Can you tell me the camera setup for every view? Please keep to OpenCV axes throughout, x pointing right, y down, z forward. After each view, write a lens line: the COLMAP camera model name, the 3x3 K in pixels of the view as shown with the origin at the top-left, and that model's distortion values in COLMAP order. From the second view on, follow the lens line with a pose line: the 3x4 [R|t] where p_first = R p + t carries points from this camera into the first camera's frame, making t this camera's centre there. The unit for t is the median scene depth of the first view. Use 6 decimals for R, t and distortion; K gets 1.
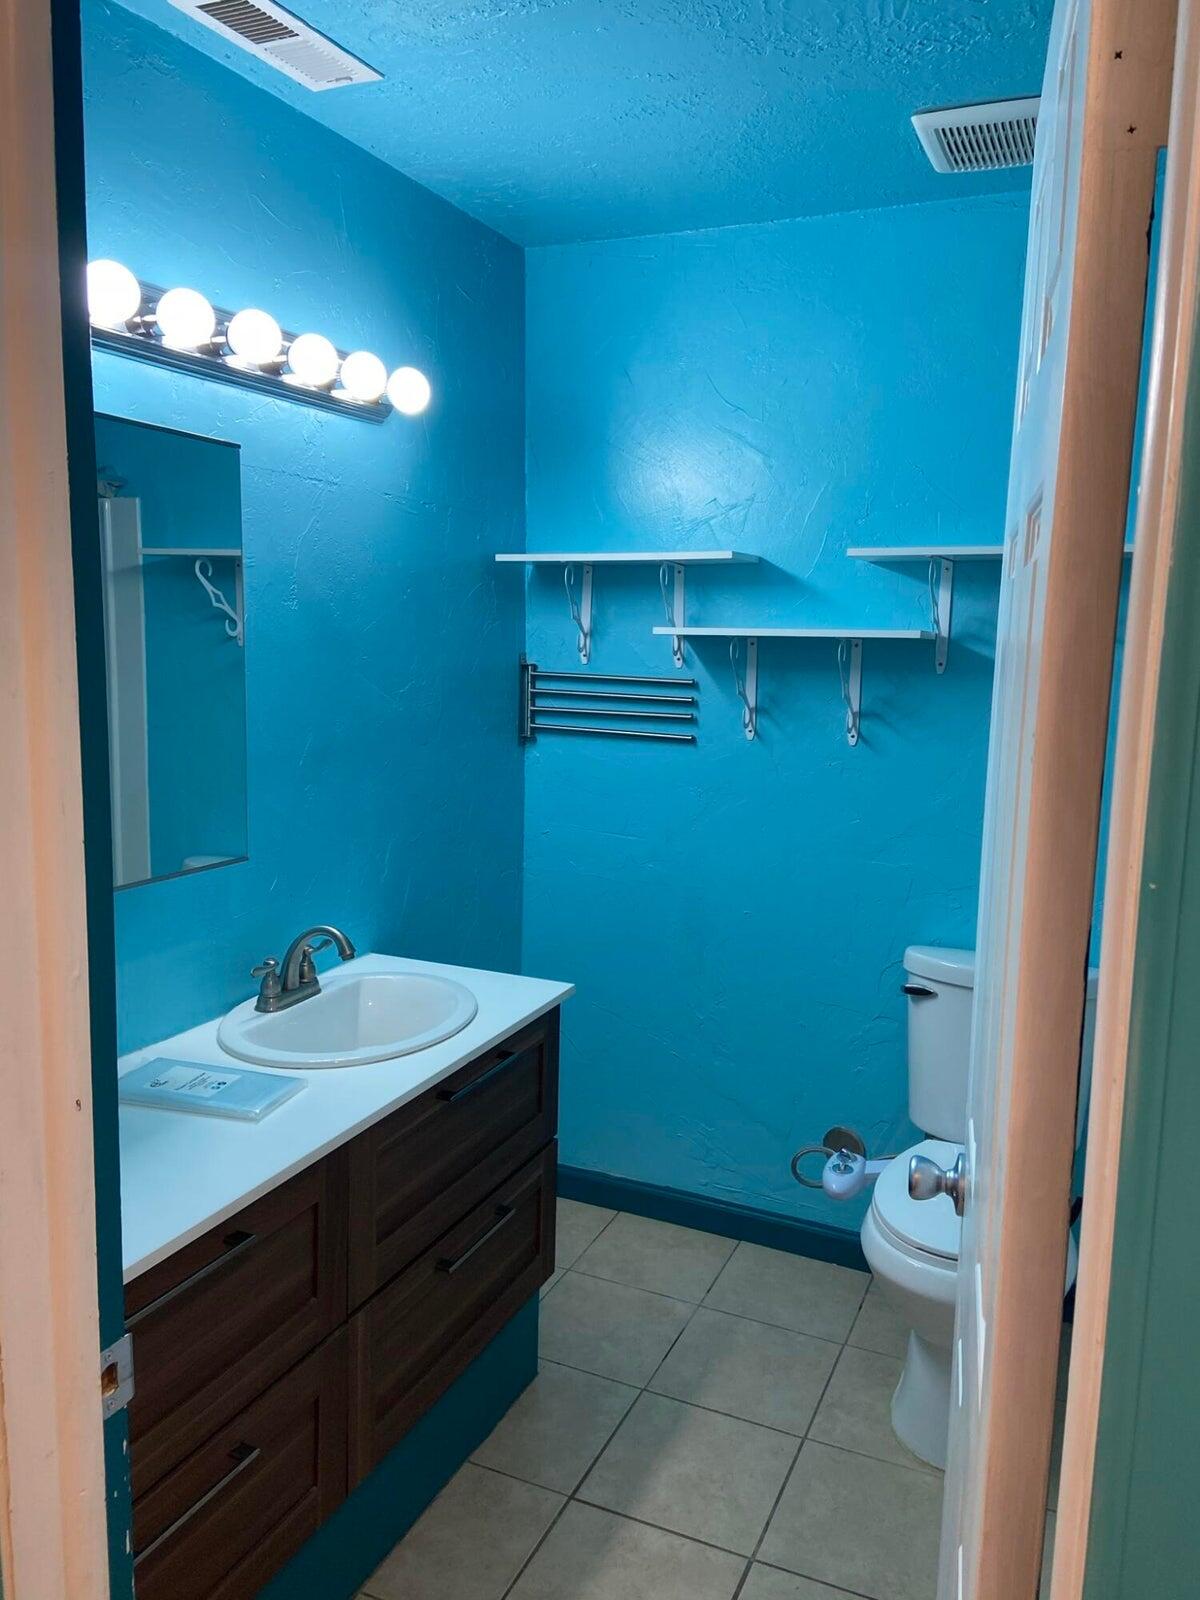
lens RADIAL K [[1200.8, 0, 599.2], [0, 1200.8, 797.8], [0, 0, 1]] dist [0.118332, -0.142632]
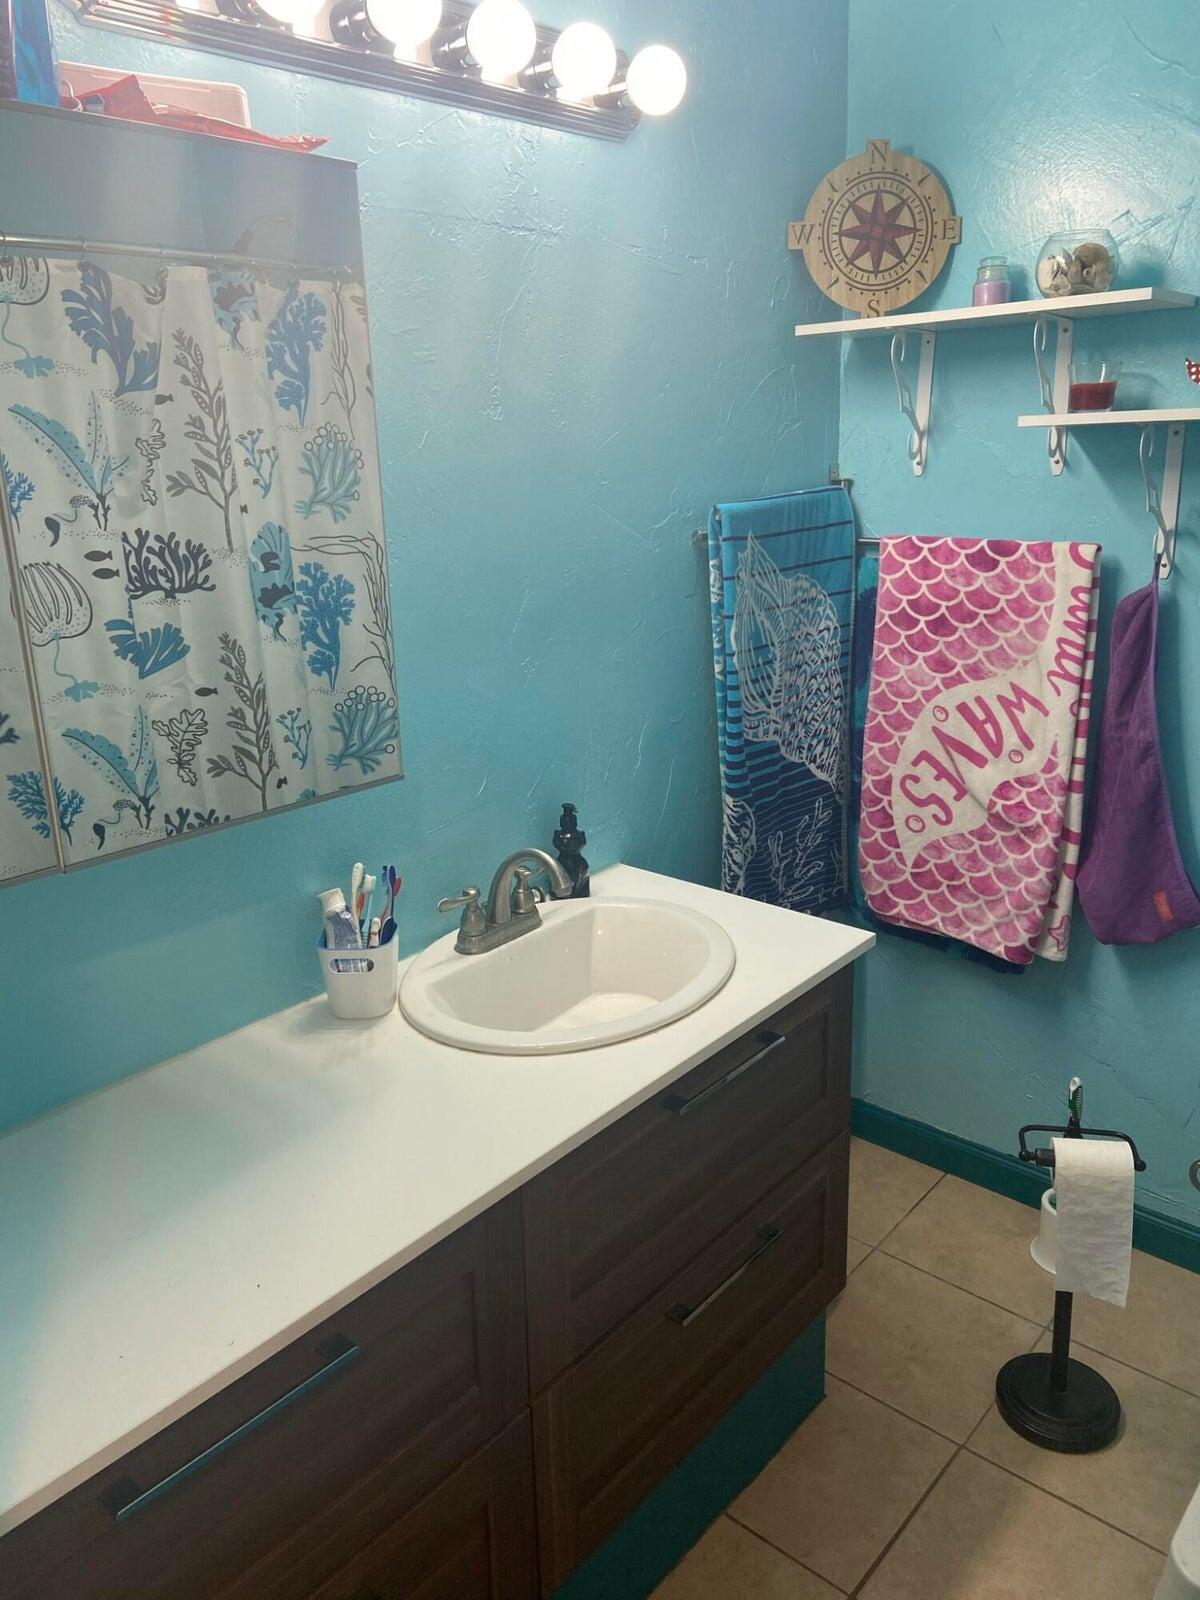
lens RADIAL K [[1200.8, 0, 605.2], [0, 1200.8, 791.7], [0, 0, 1]] dist [0.118332, -0.142632]
pose [[0.958723, 0.034648, -0.282223, 0.025908], [0.006595, 0.989571, 0.143892, -0.035451], [0.284266, -0.139814, 0.948496, 0.270381]]
